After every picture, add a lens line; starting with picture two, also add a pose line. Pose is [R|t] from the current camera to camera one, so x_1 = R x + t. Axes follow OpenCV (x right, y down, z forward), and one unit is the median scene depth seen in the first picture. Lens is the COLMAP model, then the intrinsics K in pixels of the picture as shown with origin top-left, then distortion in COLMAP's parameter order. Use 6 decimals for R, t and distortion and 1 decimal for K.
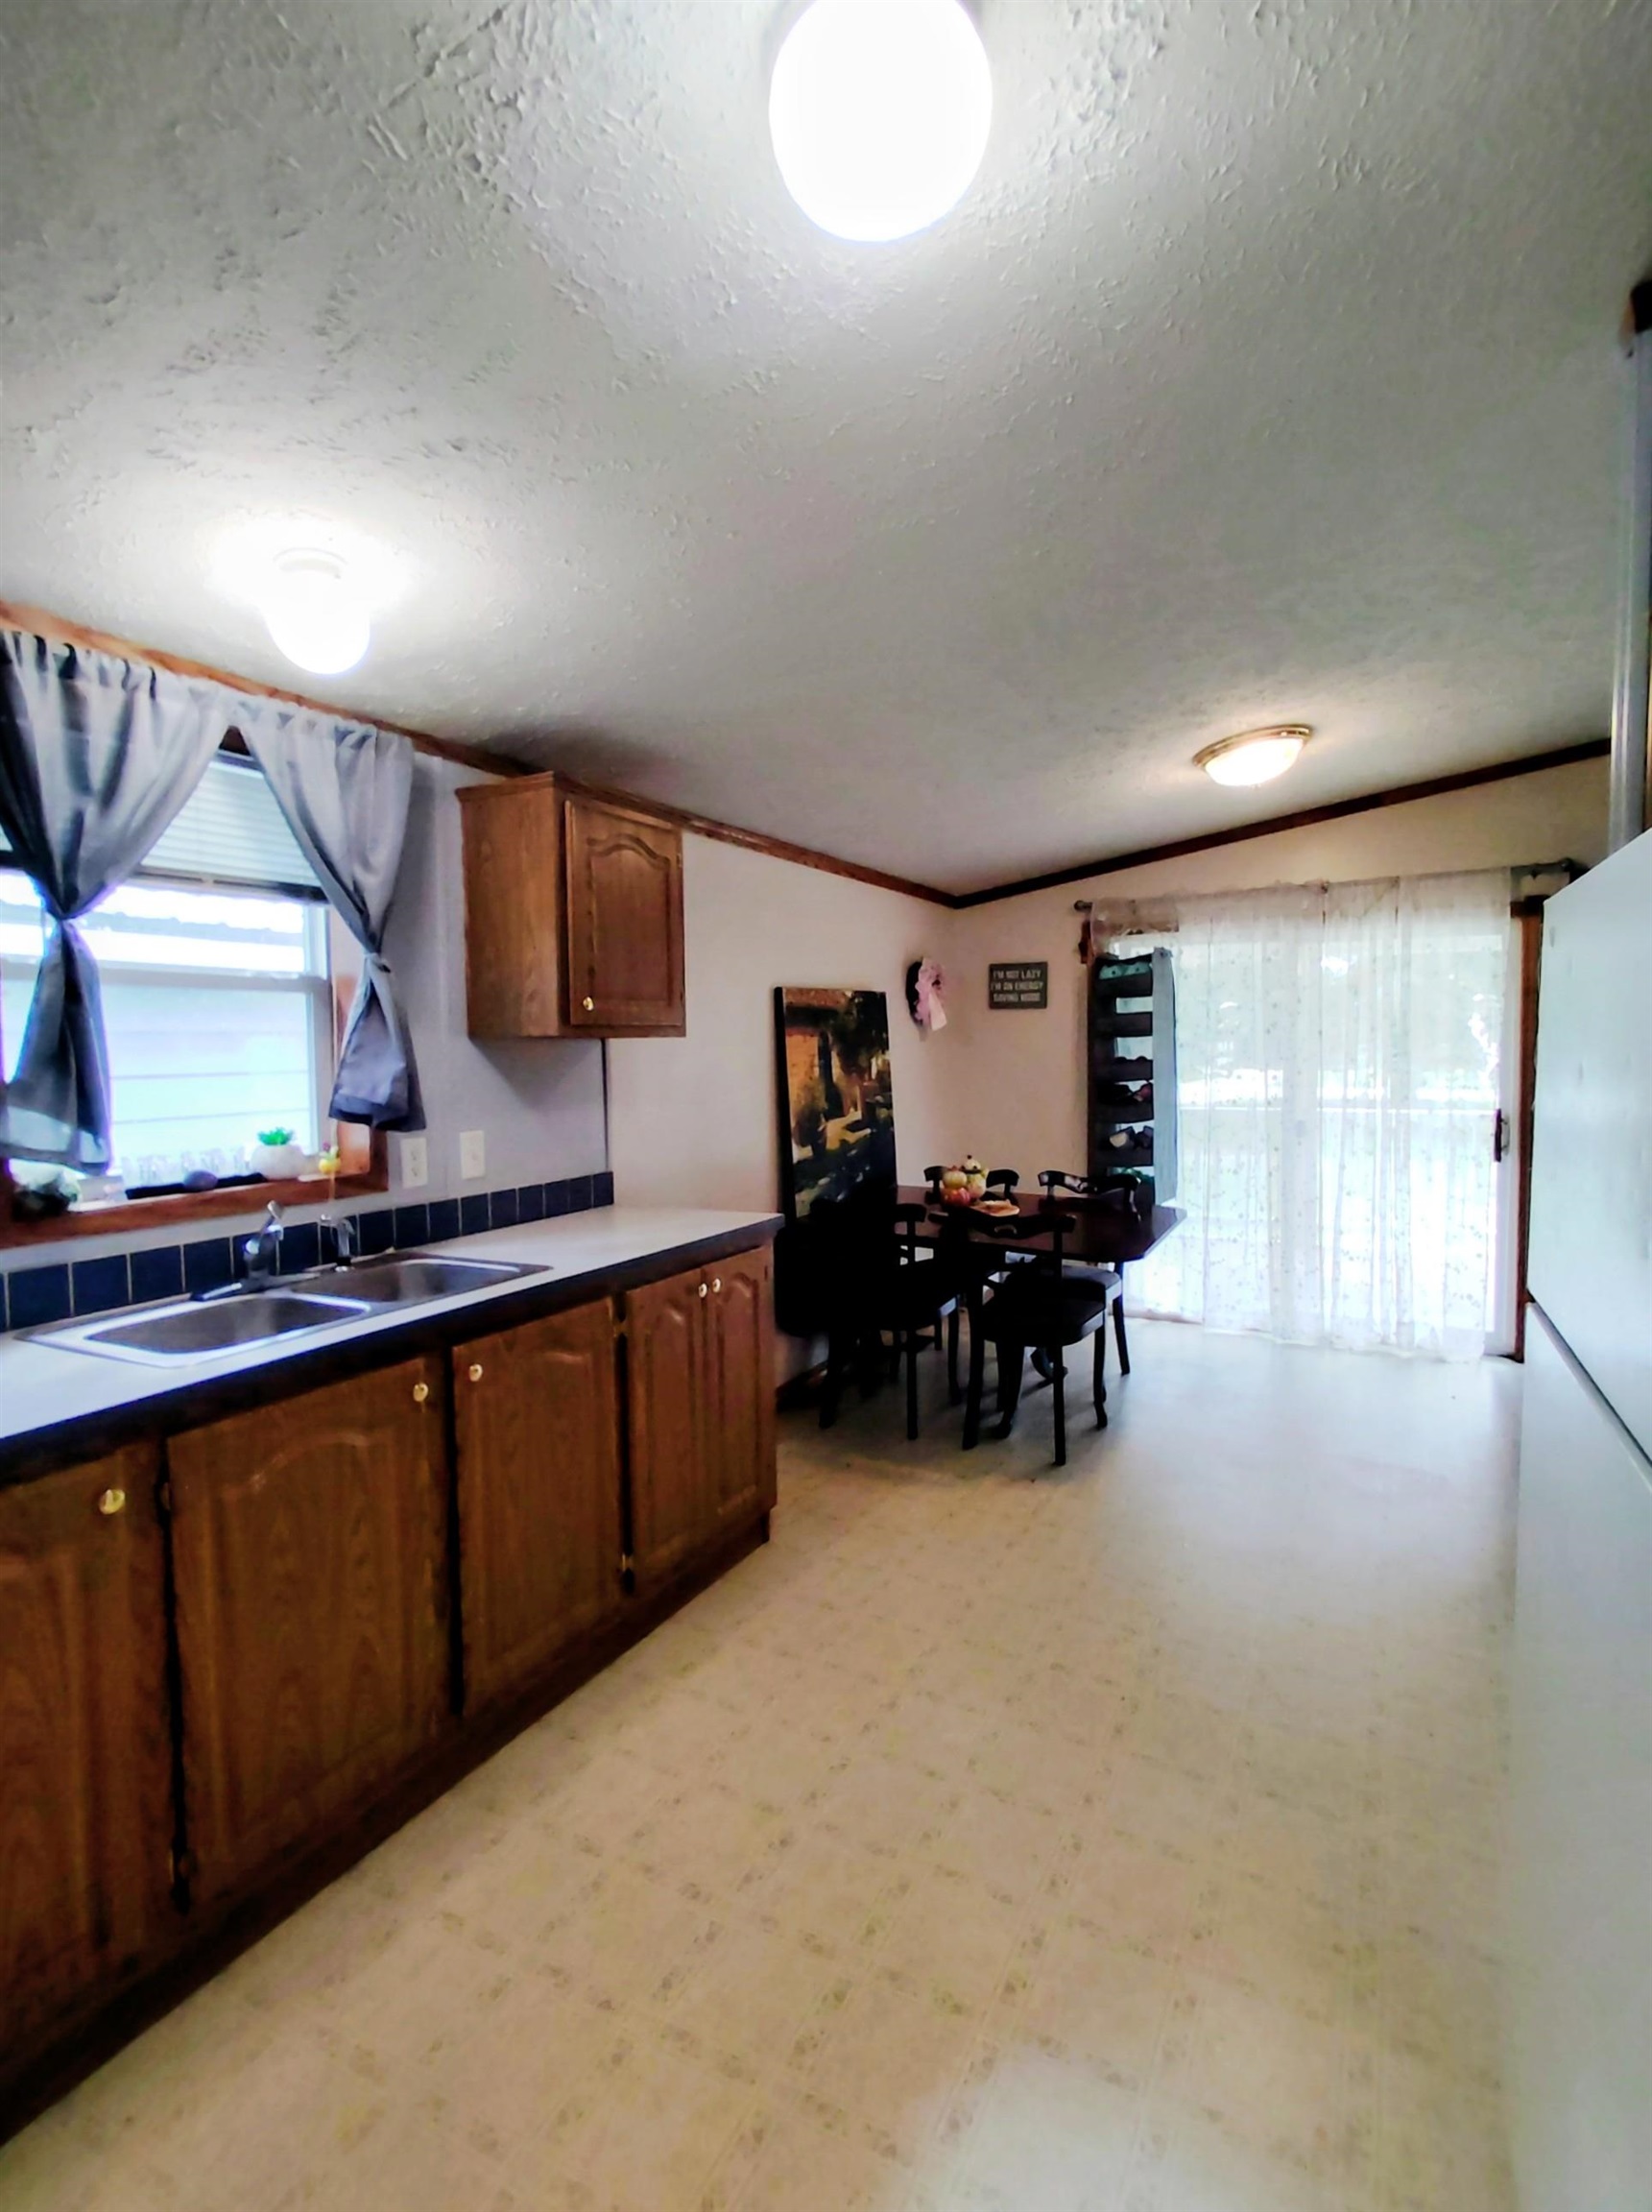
lens RADIAL K [[1094.9, 0, 826.0], [0, 1094.9, 1106.0], [0, 0, 1]] dist [0.002243, 0.000516]
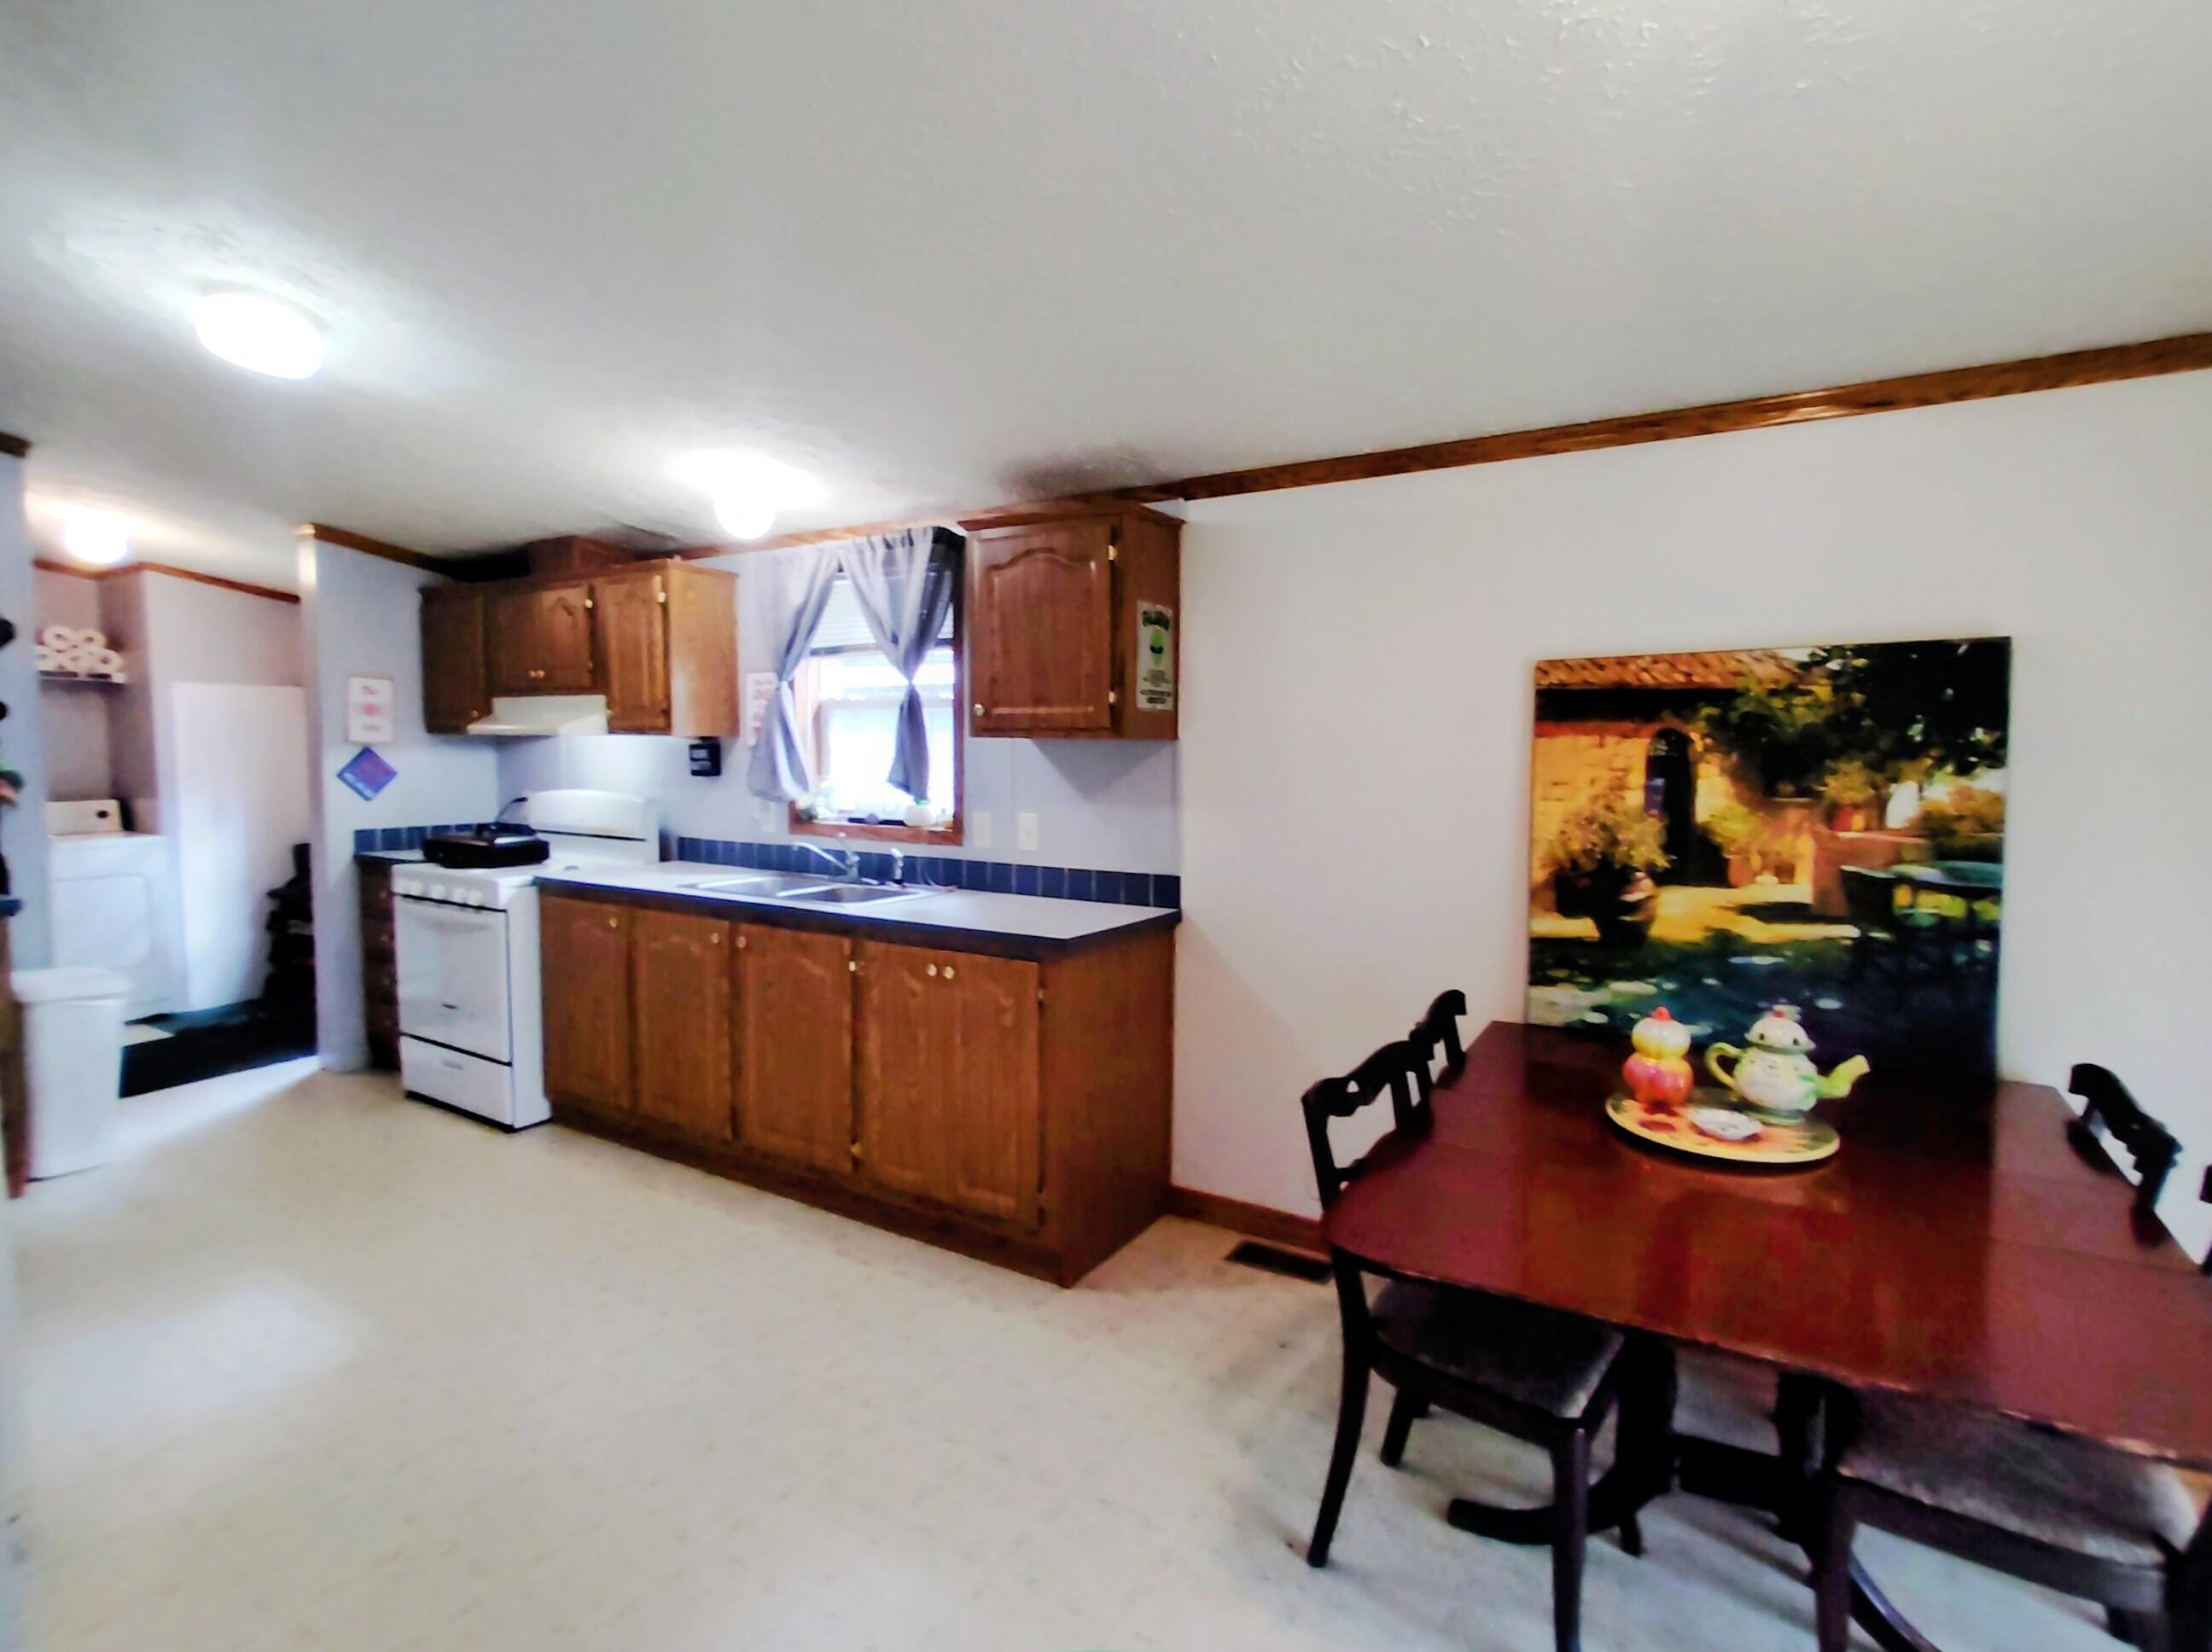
lens RADIAL K [[1095.0, 0, 1109.9], [0, 1095.0, 823.6], [0, 0, 1]] dist [0.002243, 0.000516]
pose [[-0.060260, 0.084333, -0.994614, 0.604323], [-0.060796, 0.994265, 0.087987, -0.053562], [0.996330, 0.065770, -0.054787, 0.776394]]
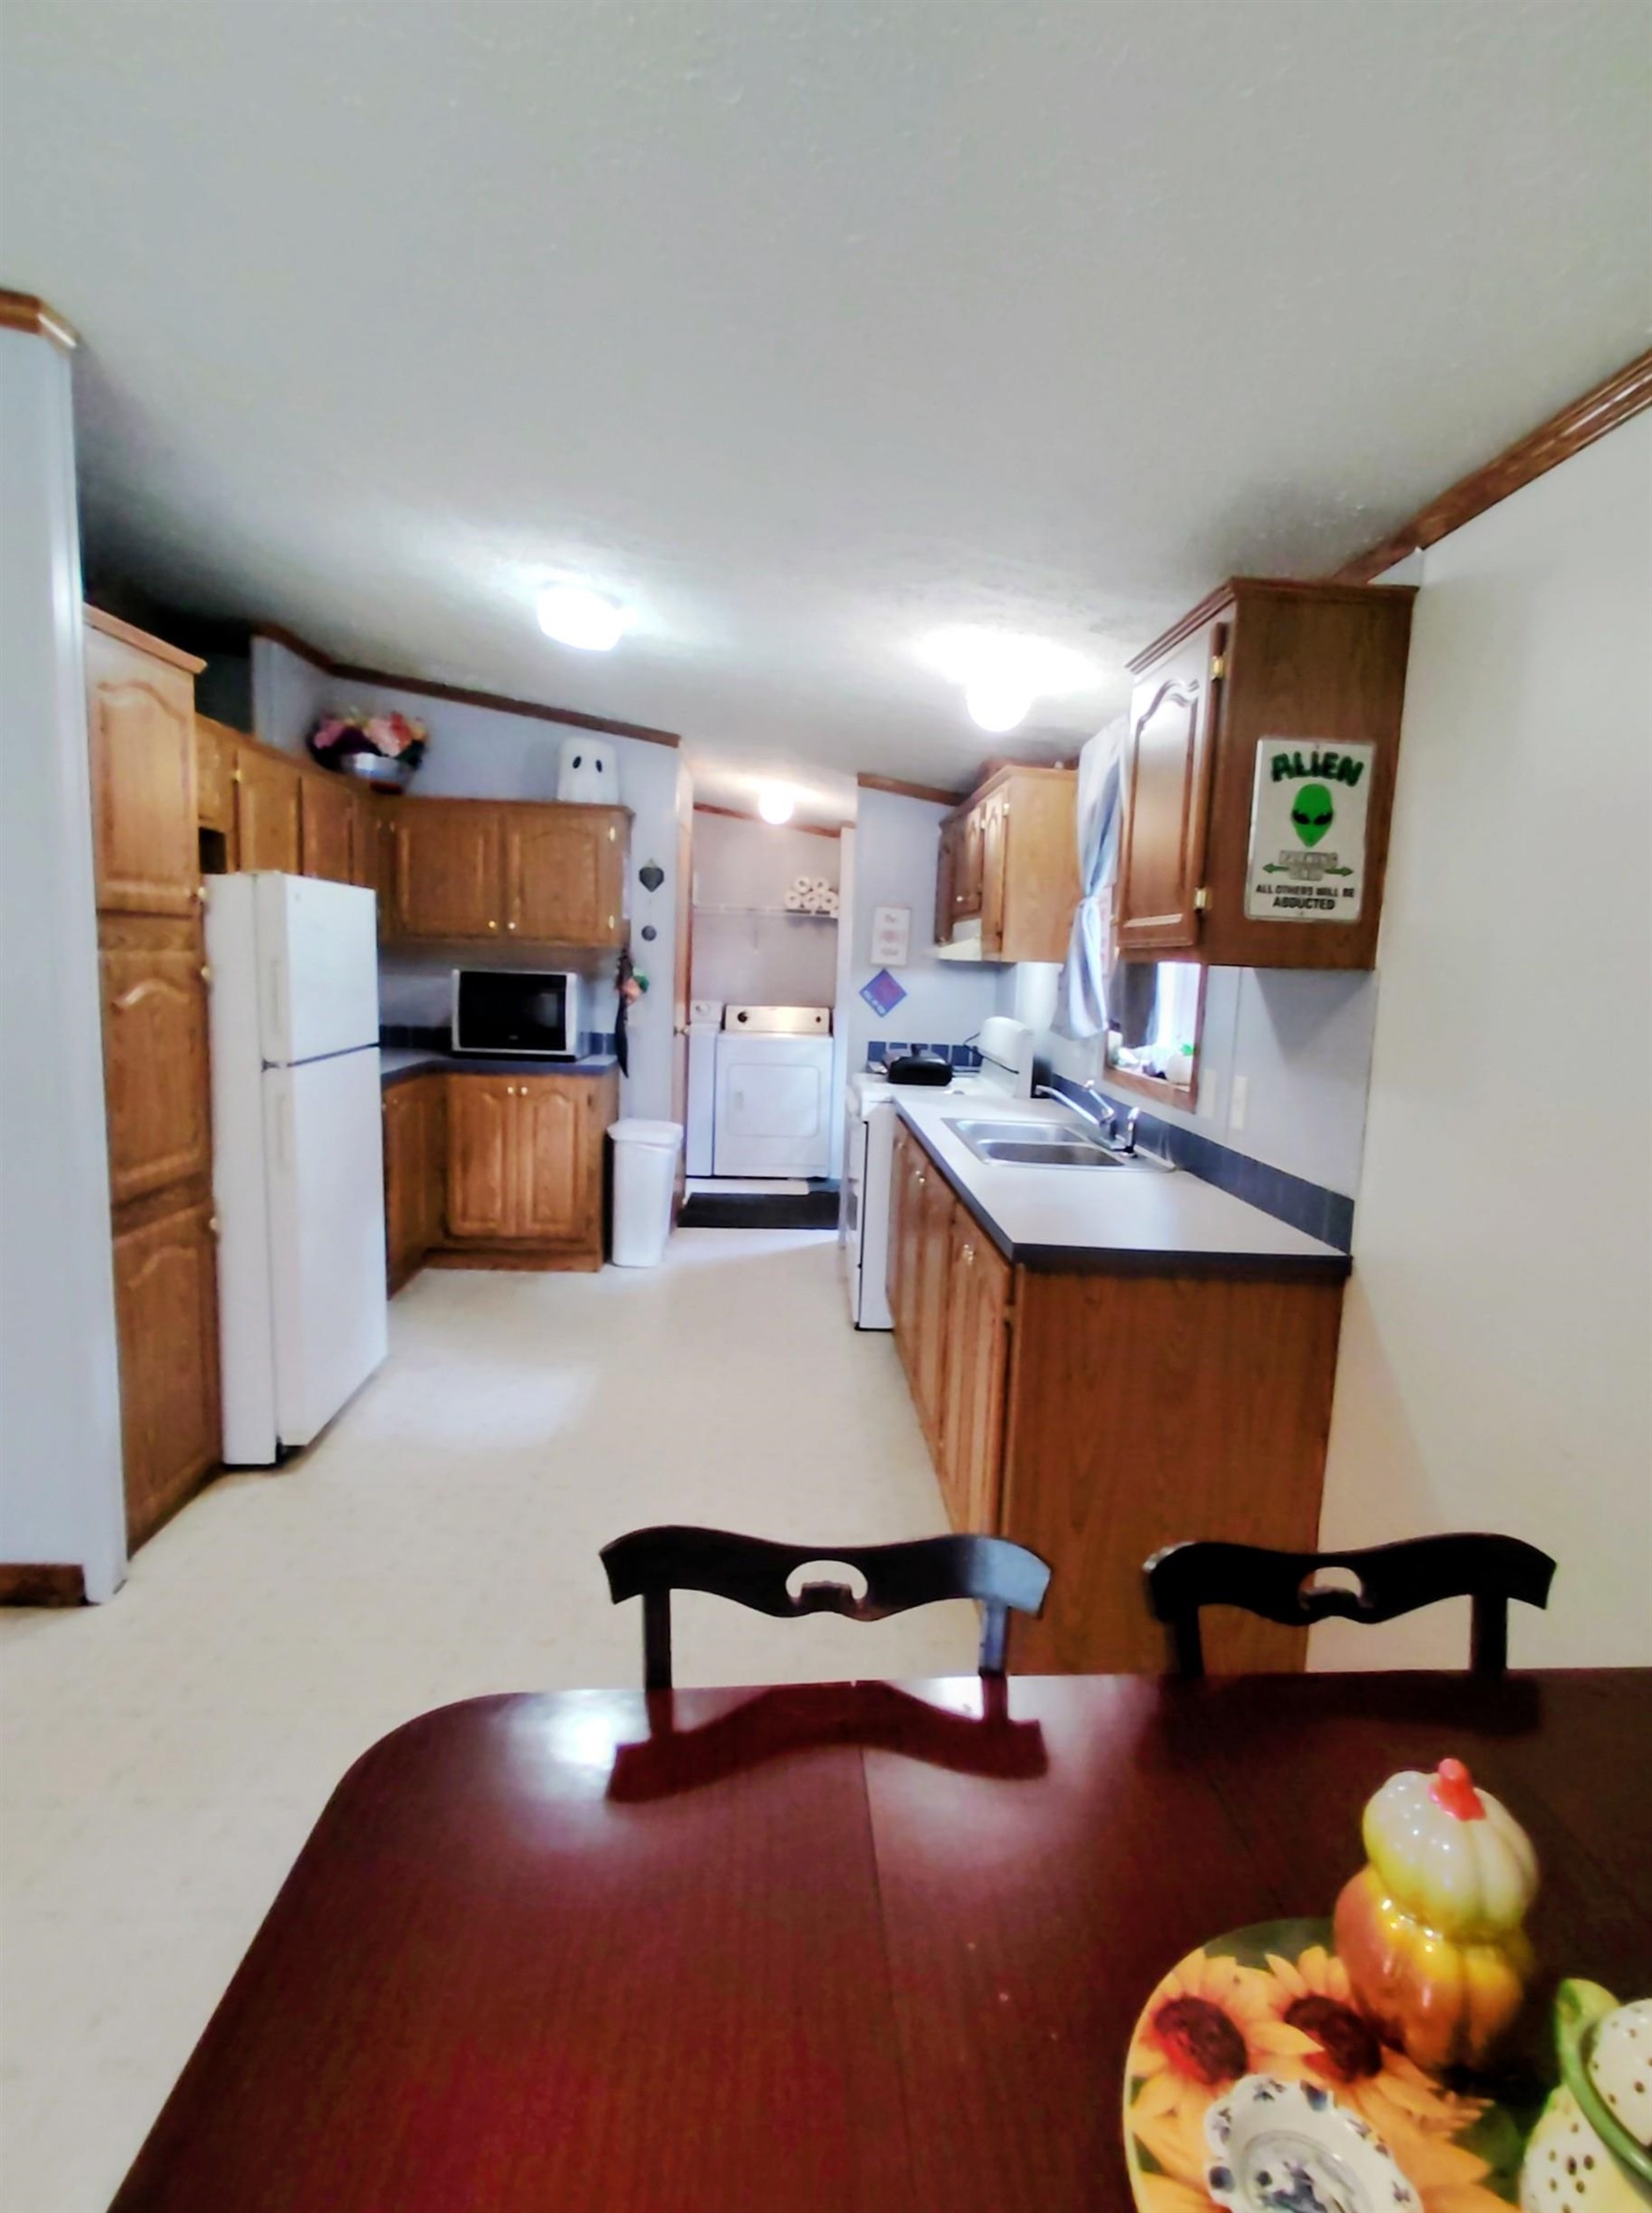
lens RADIAL K [[1166.7, 0, 826.0], [0, 1166.7, 1106.5], [0, 0, 1]] dist [0.001364, 0.000219]
pose [[-0.858014, 0.041922, -0.511913, 0.283354], [-0.057168, 0.982676, 0.176293, -0.063980], [0.510435, 0.180526, -0.840754, 1.071933]]
